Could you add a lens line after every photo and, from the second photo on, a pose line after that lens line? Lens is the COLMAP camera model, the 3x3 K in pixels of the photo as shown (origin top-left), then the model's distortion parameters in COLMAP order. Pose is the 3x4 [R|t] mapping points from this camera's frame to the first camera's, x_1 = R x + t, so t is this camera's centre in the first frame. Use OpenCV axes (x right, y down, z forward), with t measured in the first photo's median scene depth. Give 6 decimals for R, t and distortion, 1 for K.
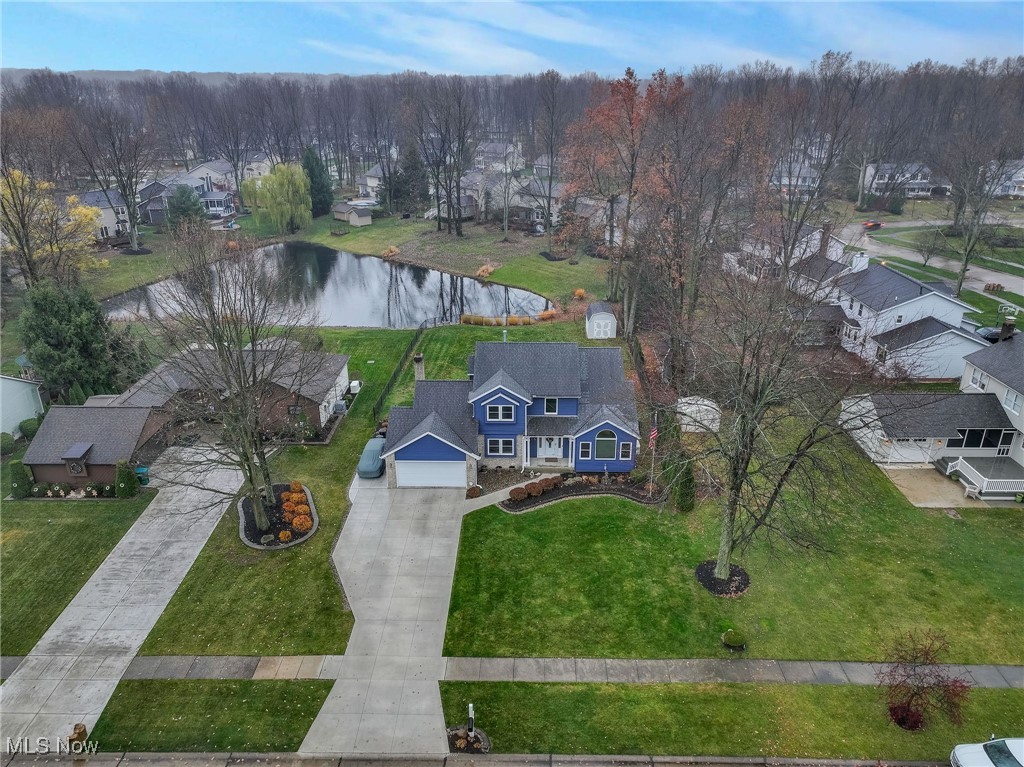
lens RADIAL K [[720.5, 0, 512.0], [0, 720.5, 383.5], [0, 0, 1]] dist [0.003442, -0.001159]
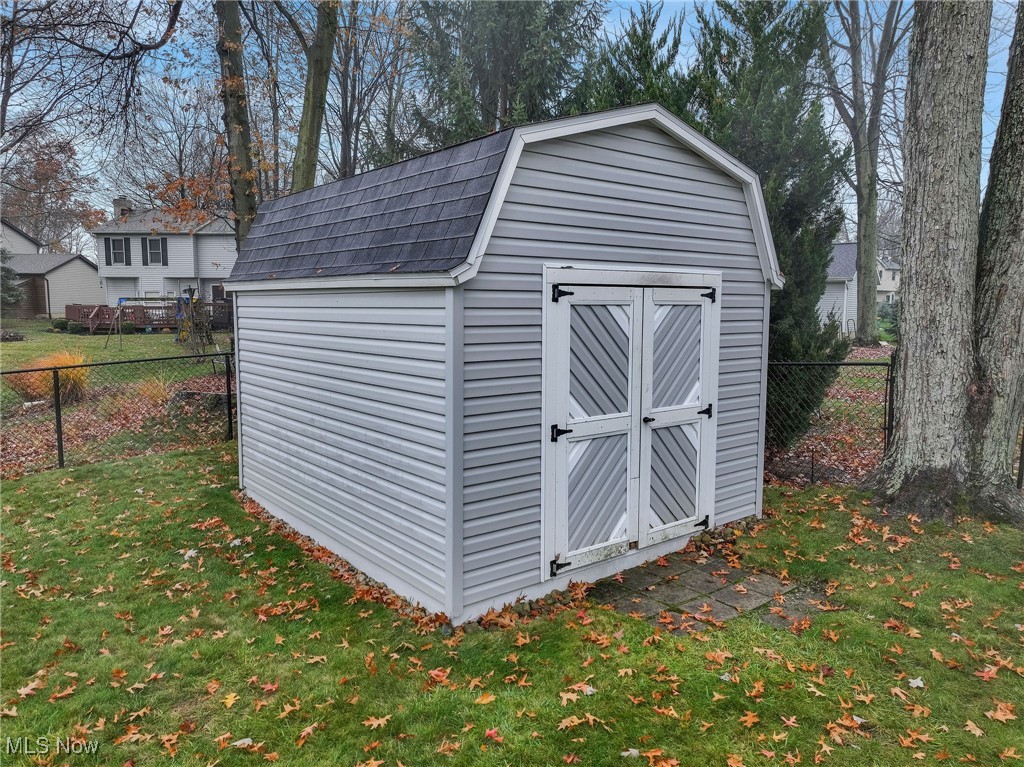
lens RADIAL K [[720.5, 0, 512.0], [0, 720.5, 383.5], [0, 0, 1]] dist [0.003442, -0.001159]
pose [[0.769761, -0.063558, 0.635160, 0.122051], [0.246093, 0.947660, -0.203416, -0.106408], [-0.588987, 0.312890, 0.745113, 1.508914]]
